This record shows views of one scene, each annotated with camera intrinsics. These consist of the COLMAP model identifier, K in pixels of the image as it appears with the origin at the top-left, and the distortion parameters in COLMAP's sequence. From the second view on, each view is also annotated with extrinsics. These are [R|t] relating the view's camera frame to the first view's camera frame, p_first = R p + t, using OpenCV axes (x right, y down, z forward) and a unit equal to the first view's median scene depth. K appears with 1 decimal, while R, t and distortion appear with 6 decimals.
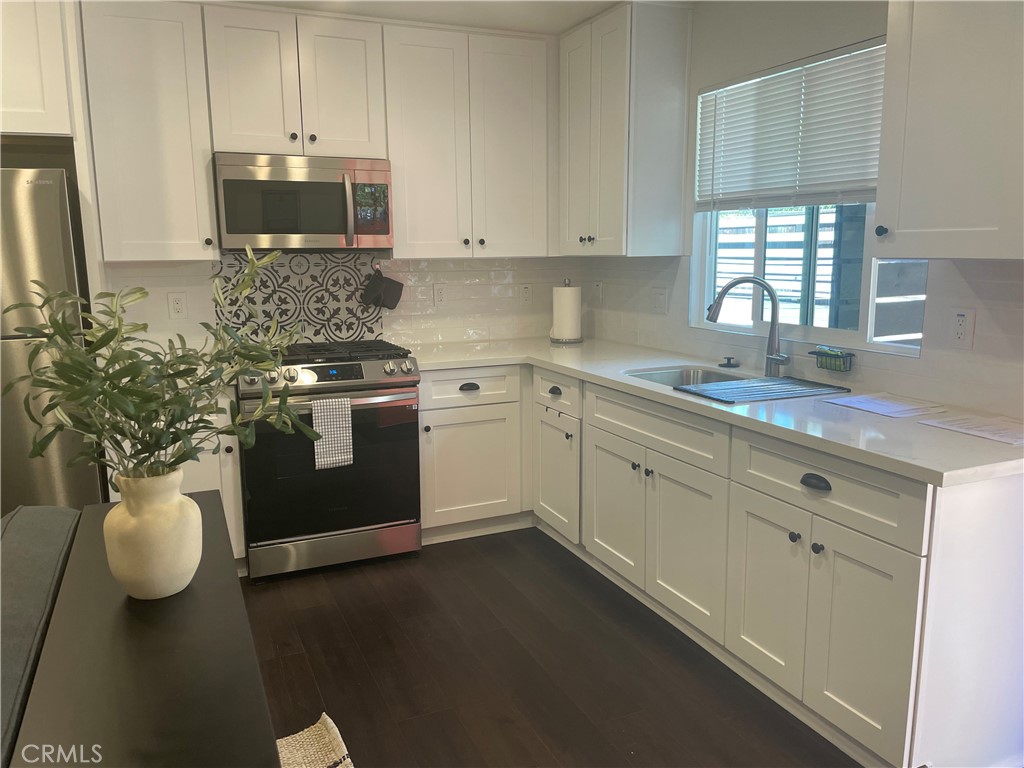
lens RADIAL K [[782.9, 0, 512.0], [0, 782.9, 384.0], [0, 0, 1]] dist [0.026459, -0.008372]
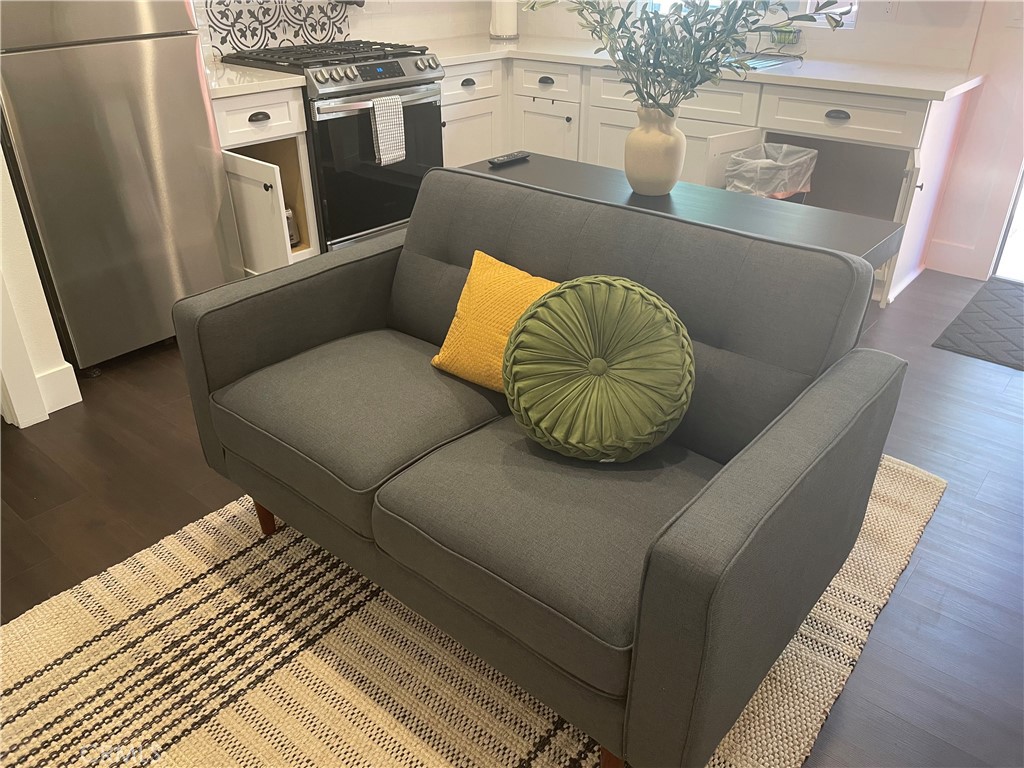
lens RADIAL K [[782.9, 0, 512.0], [0, 782.9, 384.0], [0, 0, 1]] dist [0.026459, -0.008372]
pose [[0.905206, -0.201715, 0.374049, -0.456096], [0.068765, 0.938097, 0.339479, 0.028297], [-0.419372, -0.281577, 0.863042, -0.085122]]
